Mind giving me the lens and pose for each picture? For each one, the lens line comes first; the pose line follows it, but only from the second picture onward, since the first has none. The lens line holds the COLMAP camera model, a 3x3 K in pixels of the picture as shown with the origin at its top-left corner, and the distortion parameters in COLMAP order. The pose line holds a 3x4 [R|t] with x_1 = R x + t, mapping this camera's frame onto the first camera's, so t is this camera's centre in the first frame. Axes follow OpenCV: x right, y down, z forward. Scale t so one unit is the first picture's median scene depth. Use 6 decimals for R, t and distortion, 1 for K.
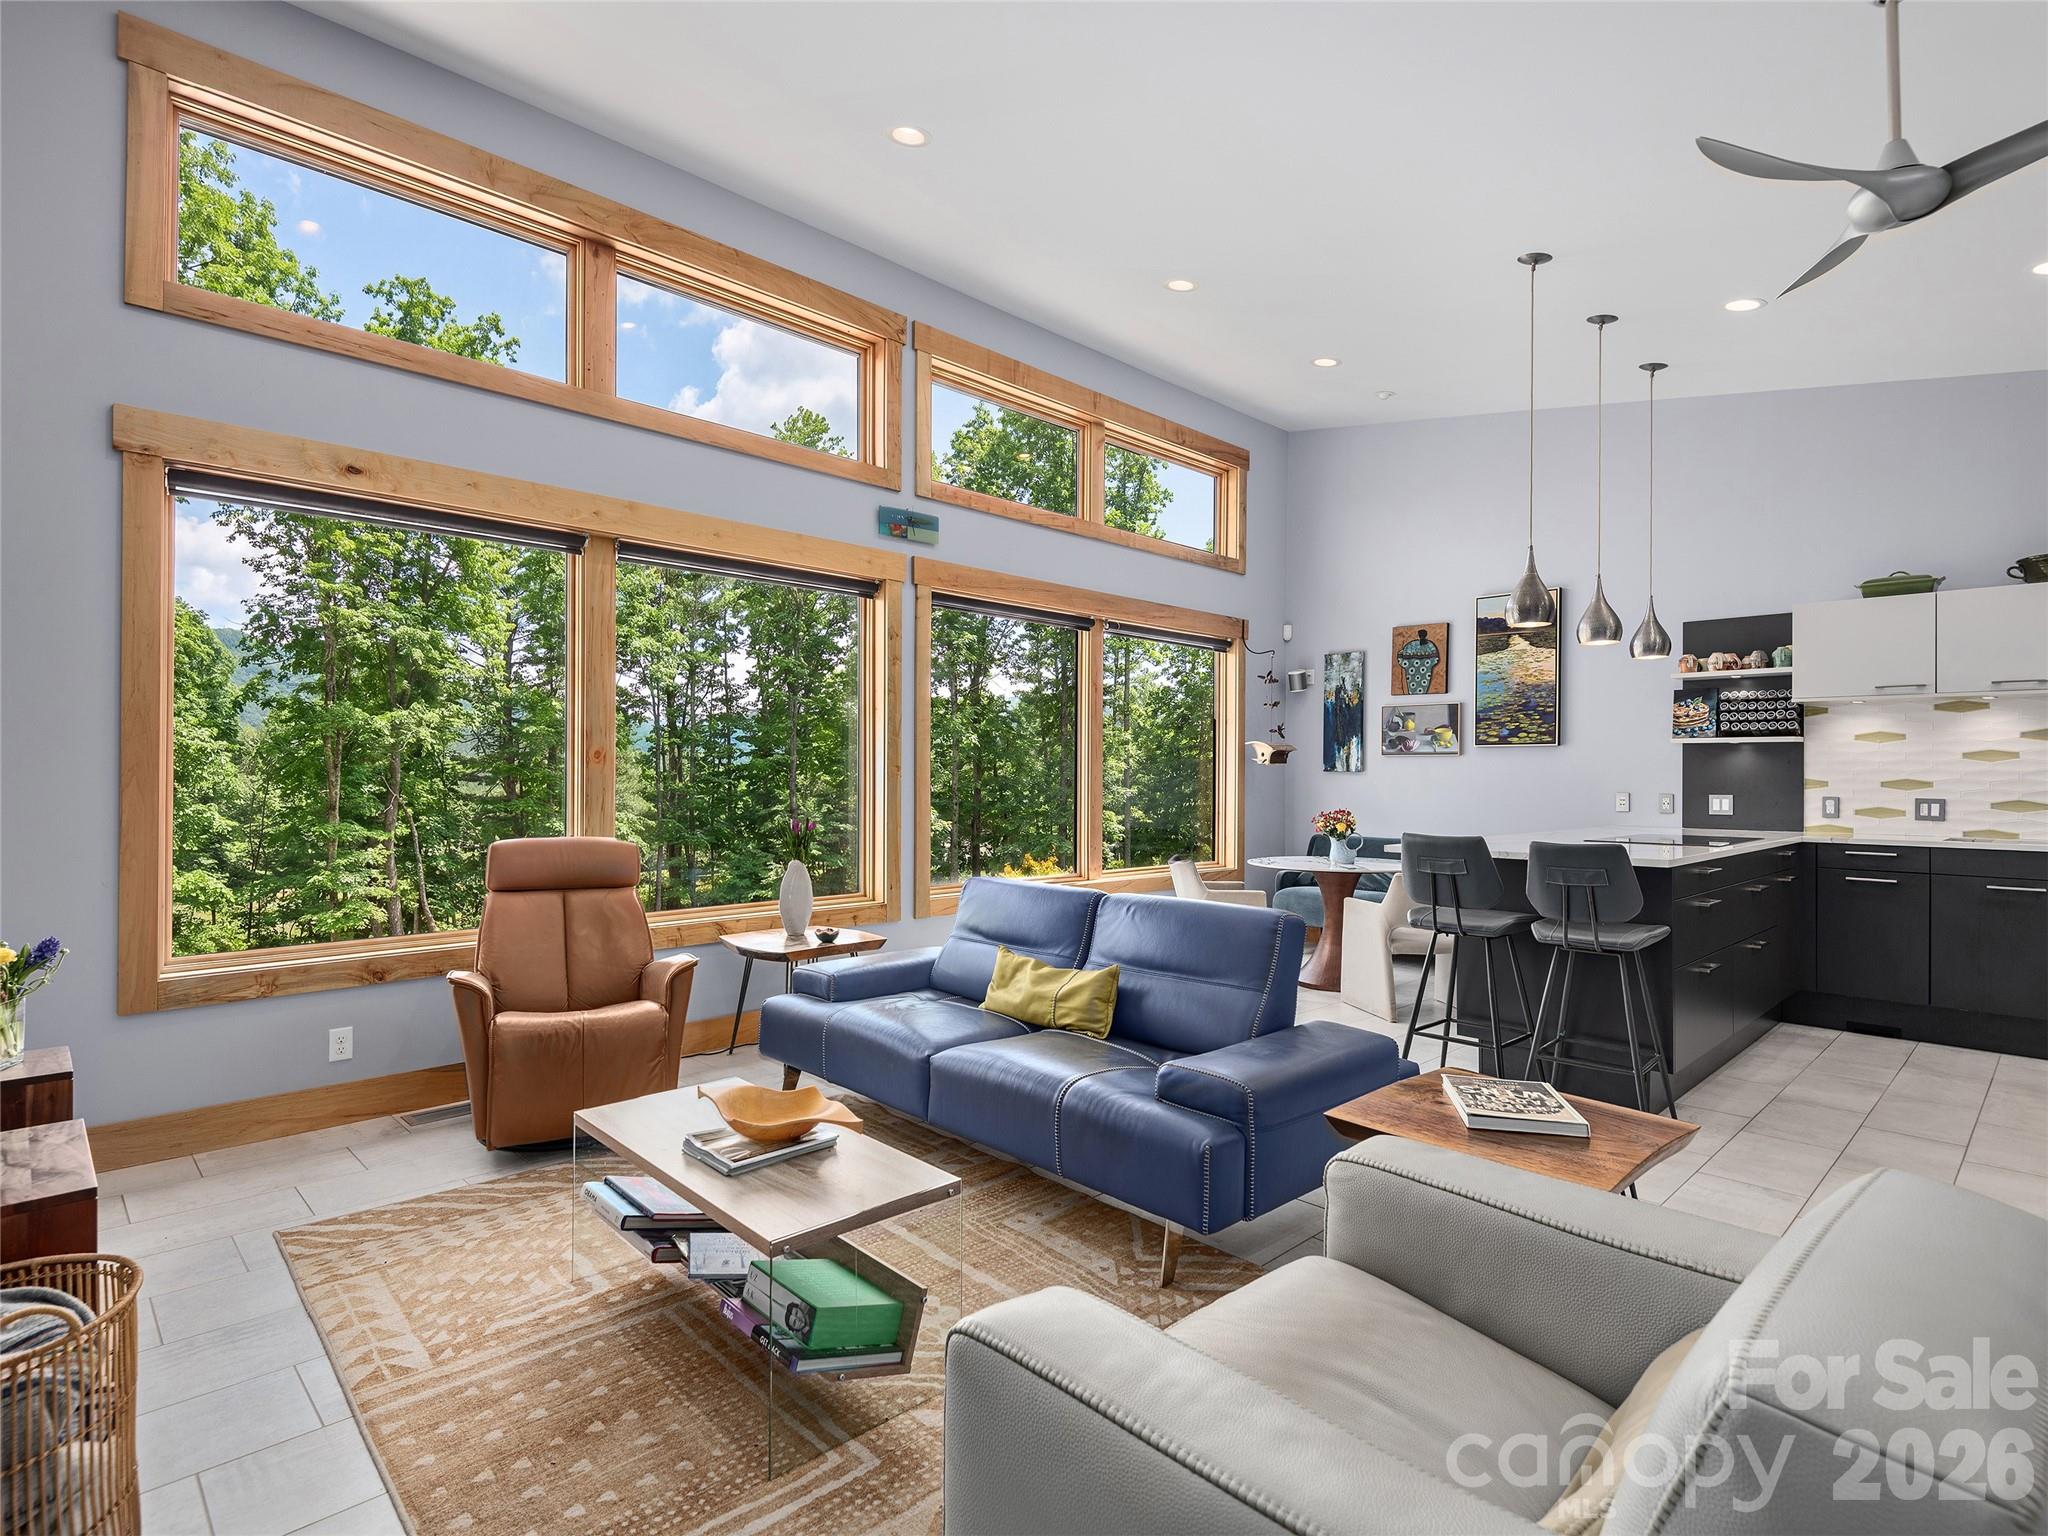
lens RADIAL K [[1012.0, 0, 1000.3], [0, 1012.0, 776.7], [0, 0, 1]] dist [0.037202, -0.038312]
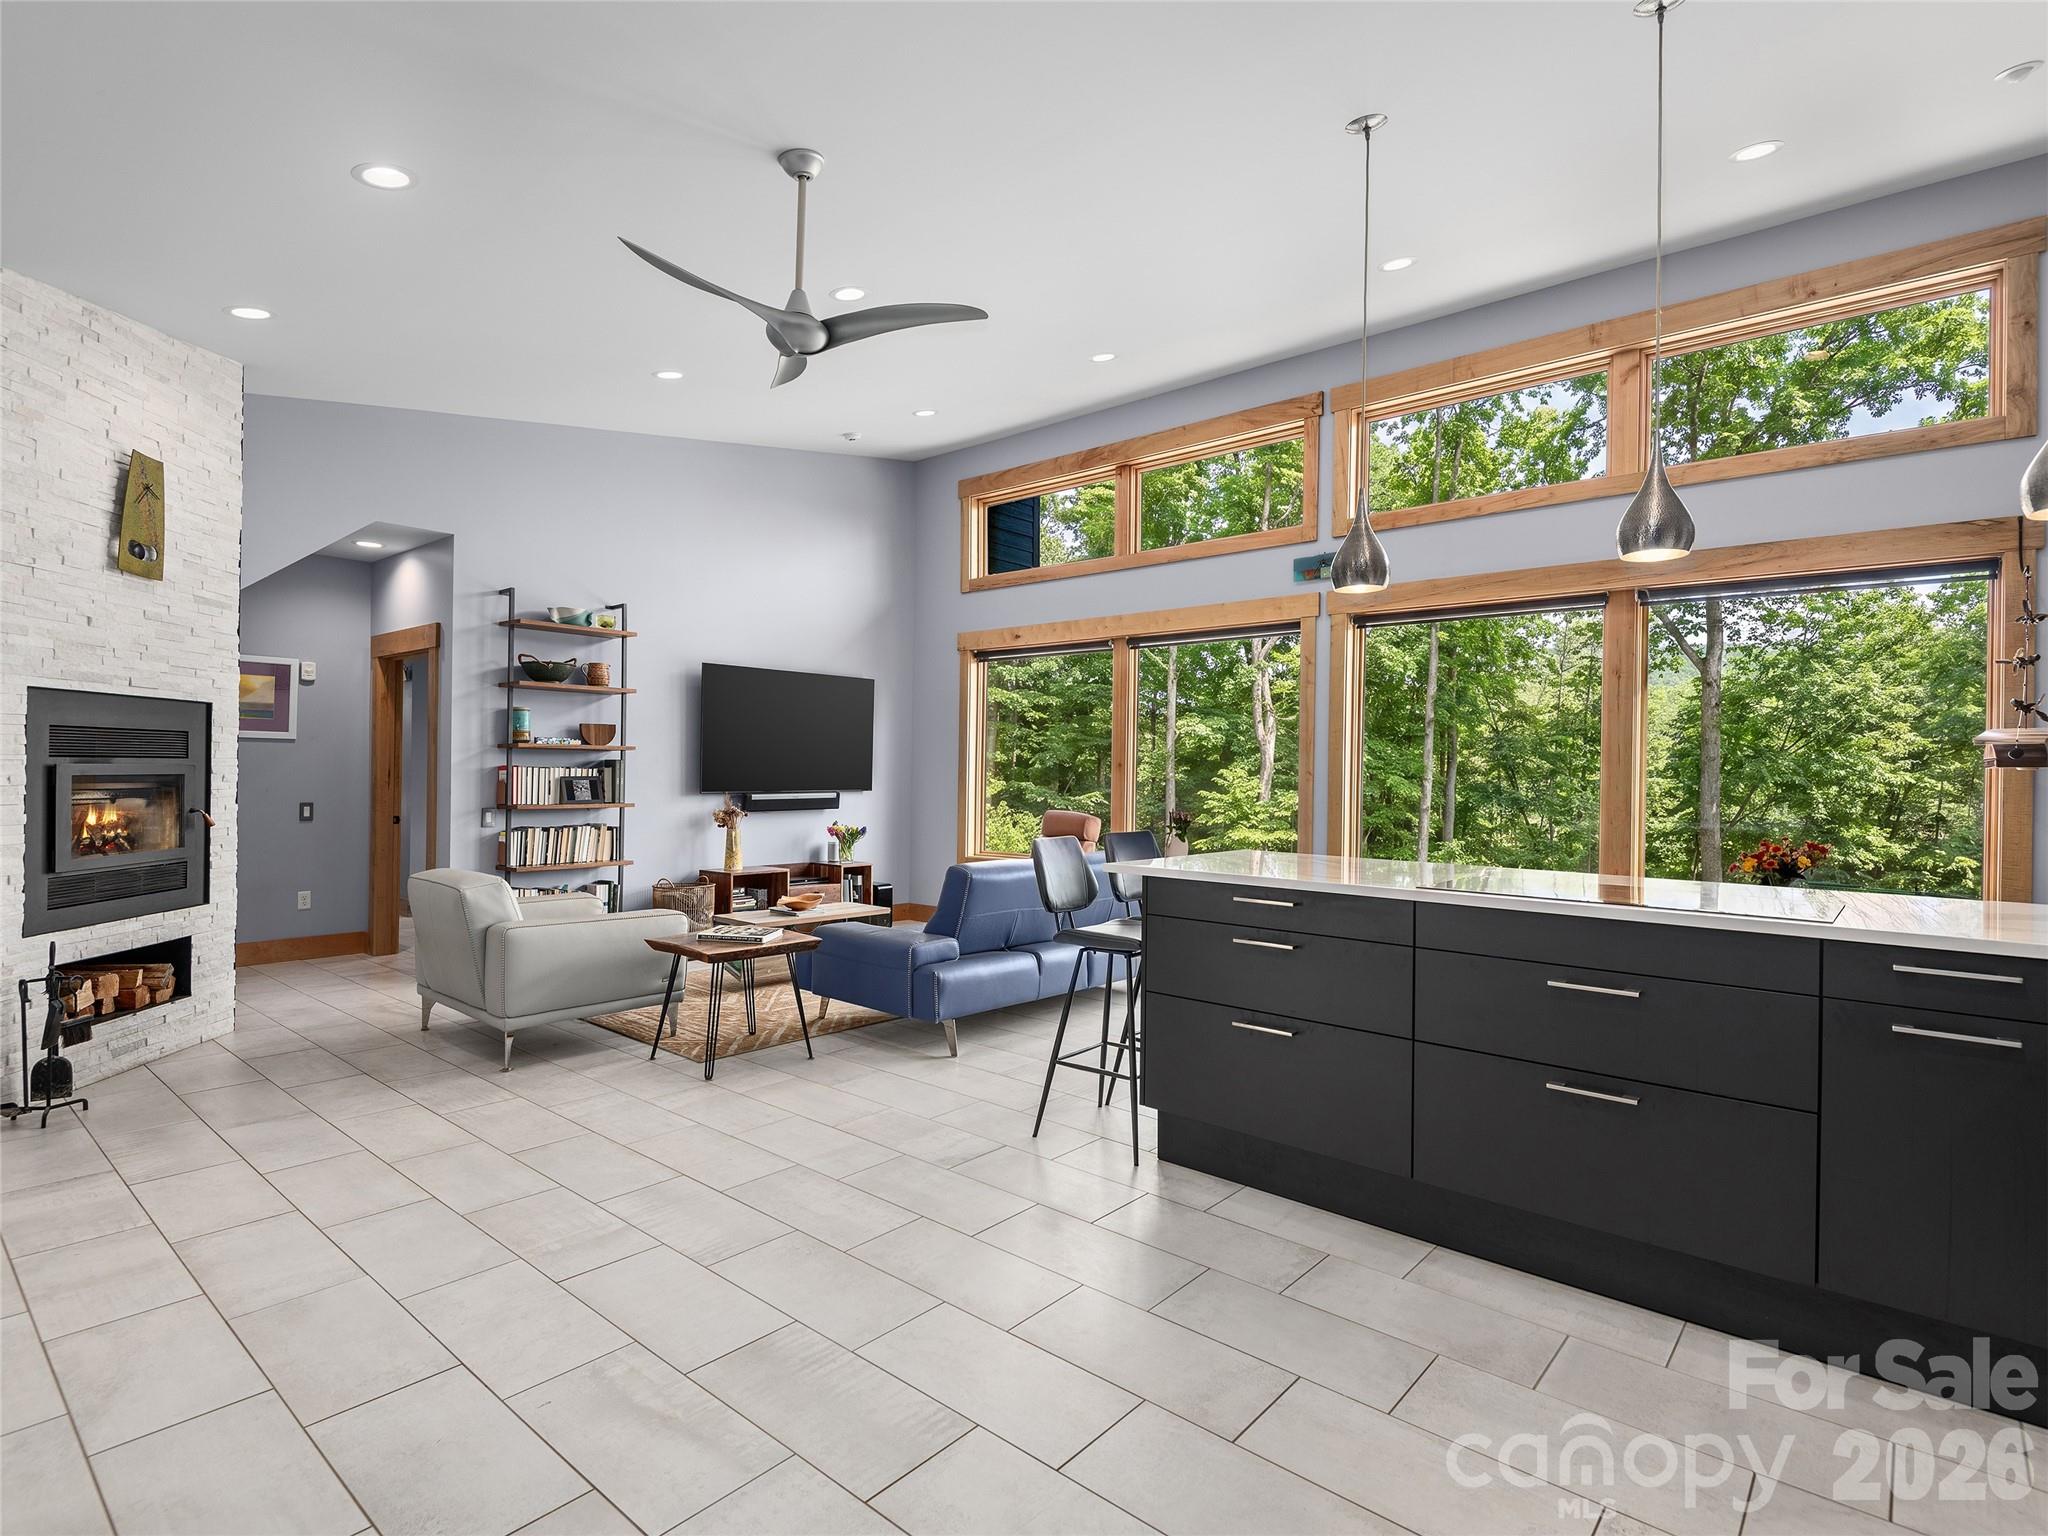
lens RADIAL K [[1040.8, 0, 1026.3], [0, 1040.8, 762.6], [0, 0, 1]] dist [0.038785, -0.029979]
pose [[0.106879, -0.012978, -0.994187, 0.833164], [-0.015196, 0.999777, -0.014685, 0.001505], [0.994156, 0.016678, 0.106658, 0.414828]]
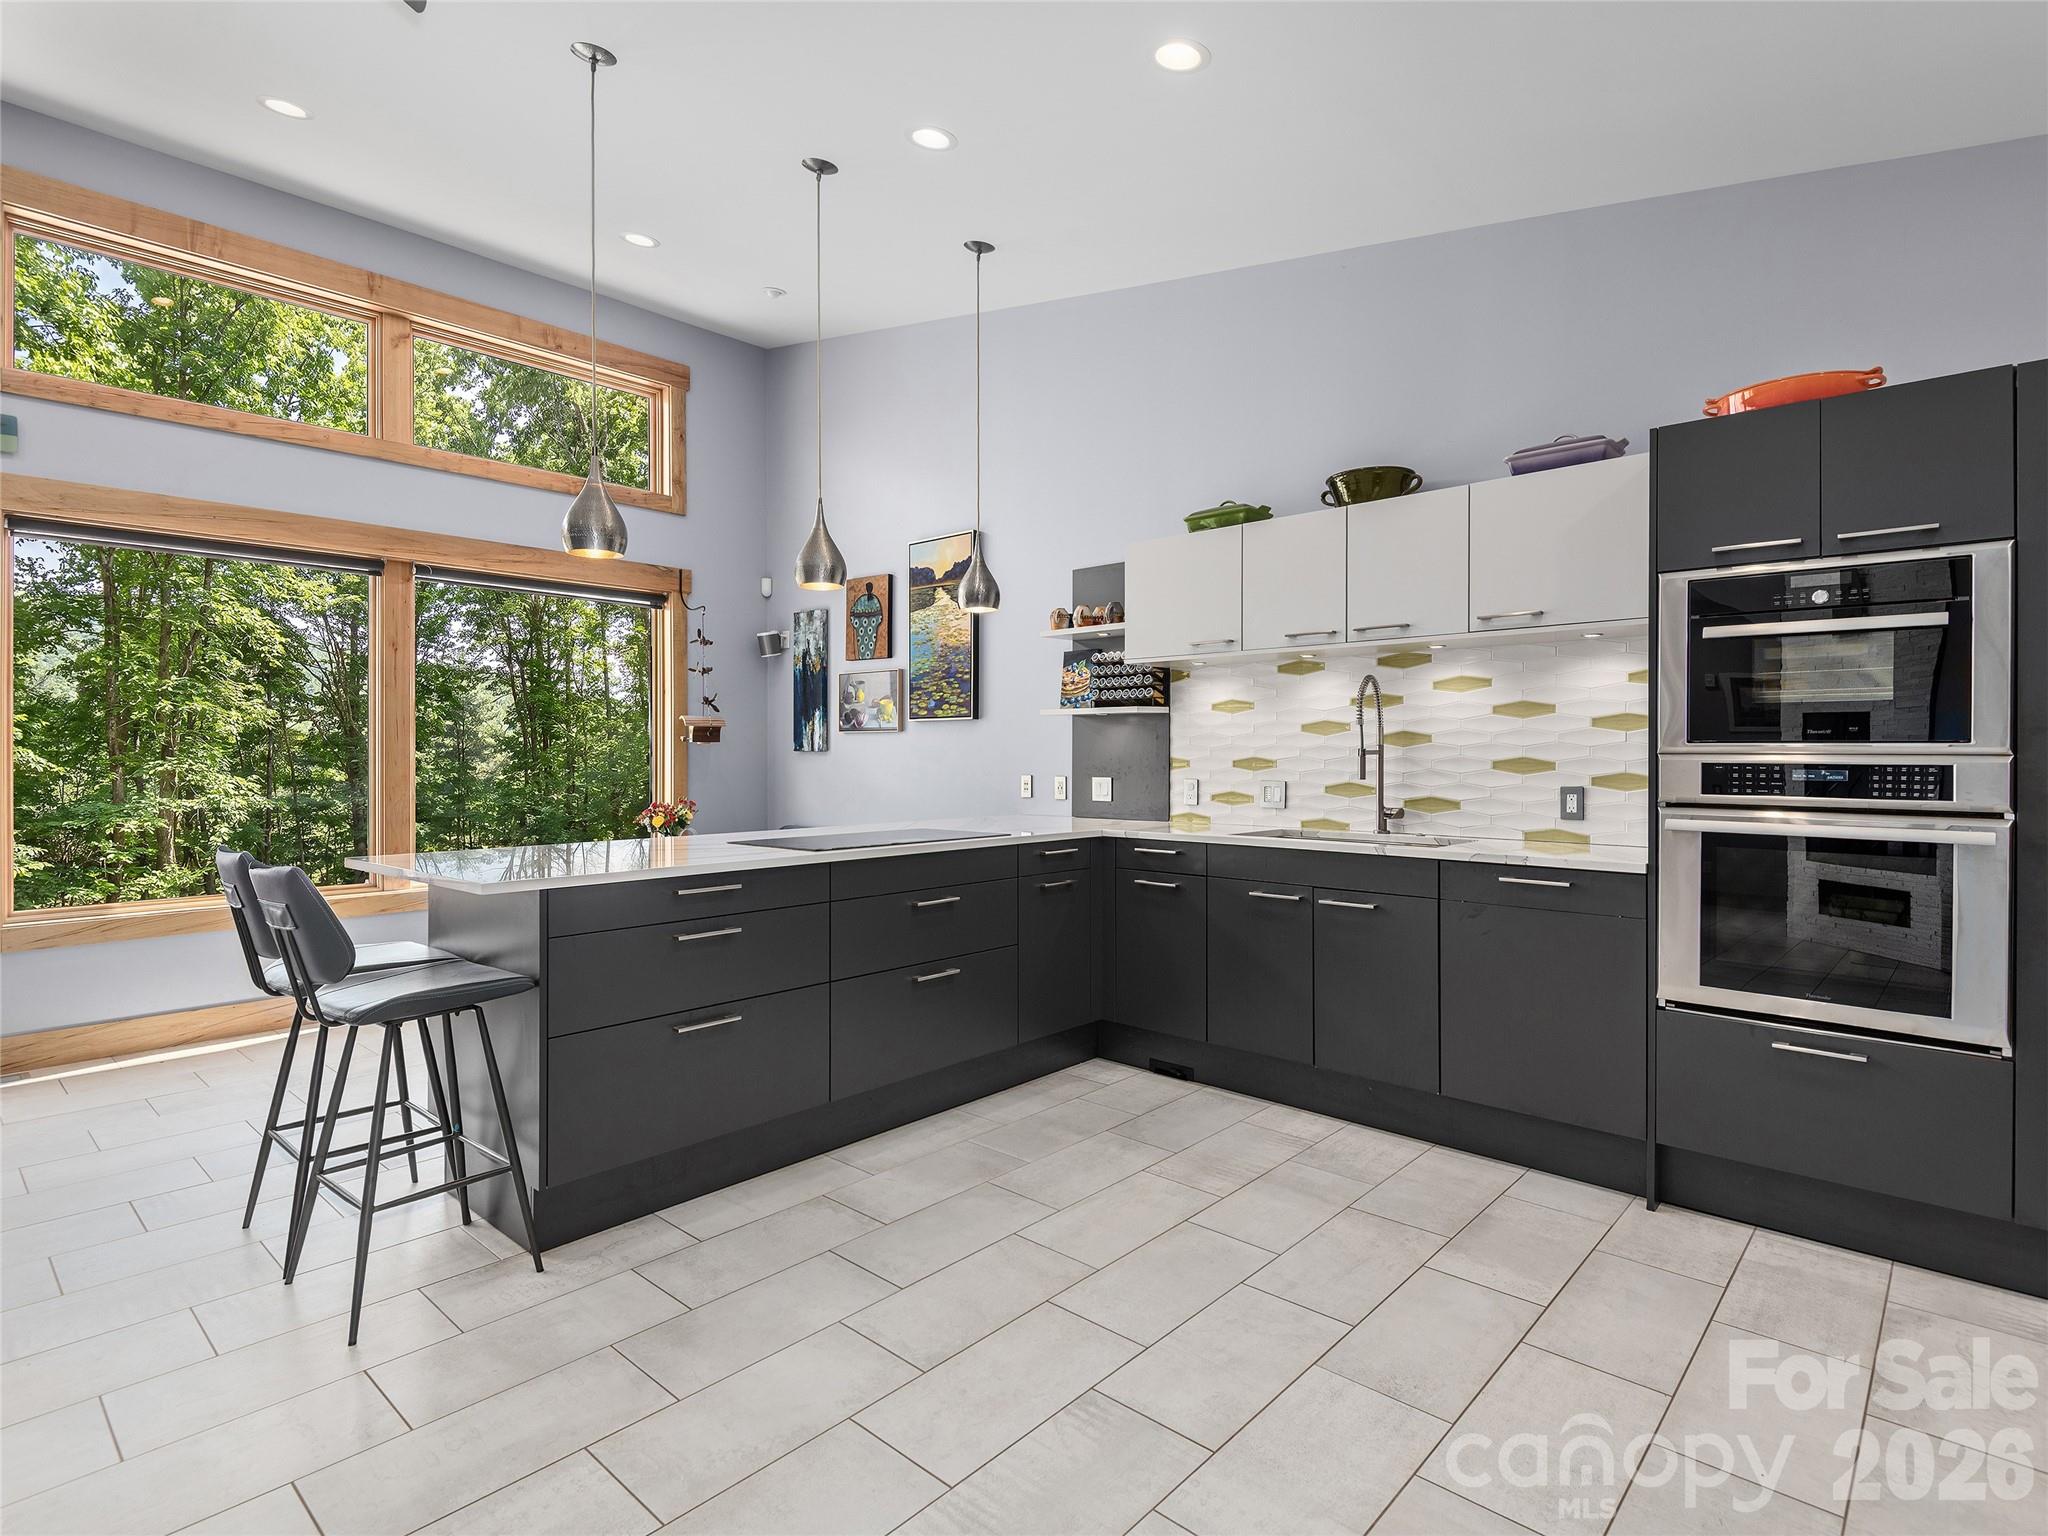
lens RADIAL K [[1040.8, 0, 1026.3], [0, 1040.8, 762.6], [0, 0, 1]] dist [0.038785, -0.029979]
pose [[0.996987, -0.007429, 0.077216, 0.493298], [0.007000, 0.999958, 0.005835, 0.000399], [-0.077257, -0.005277, 0.996997, 0.134063]]
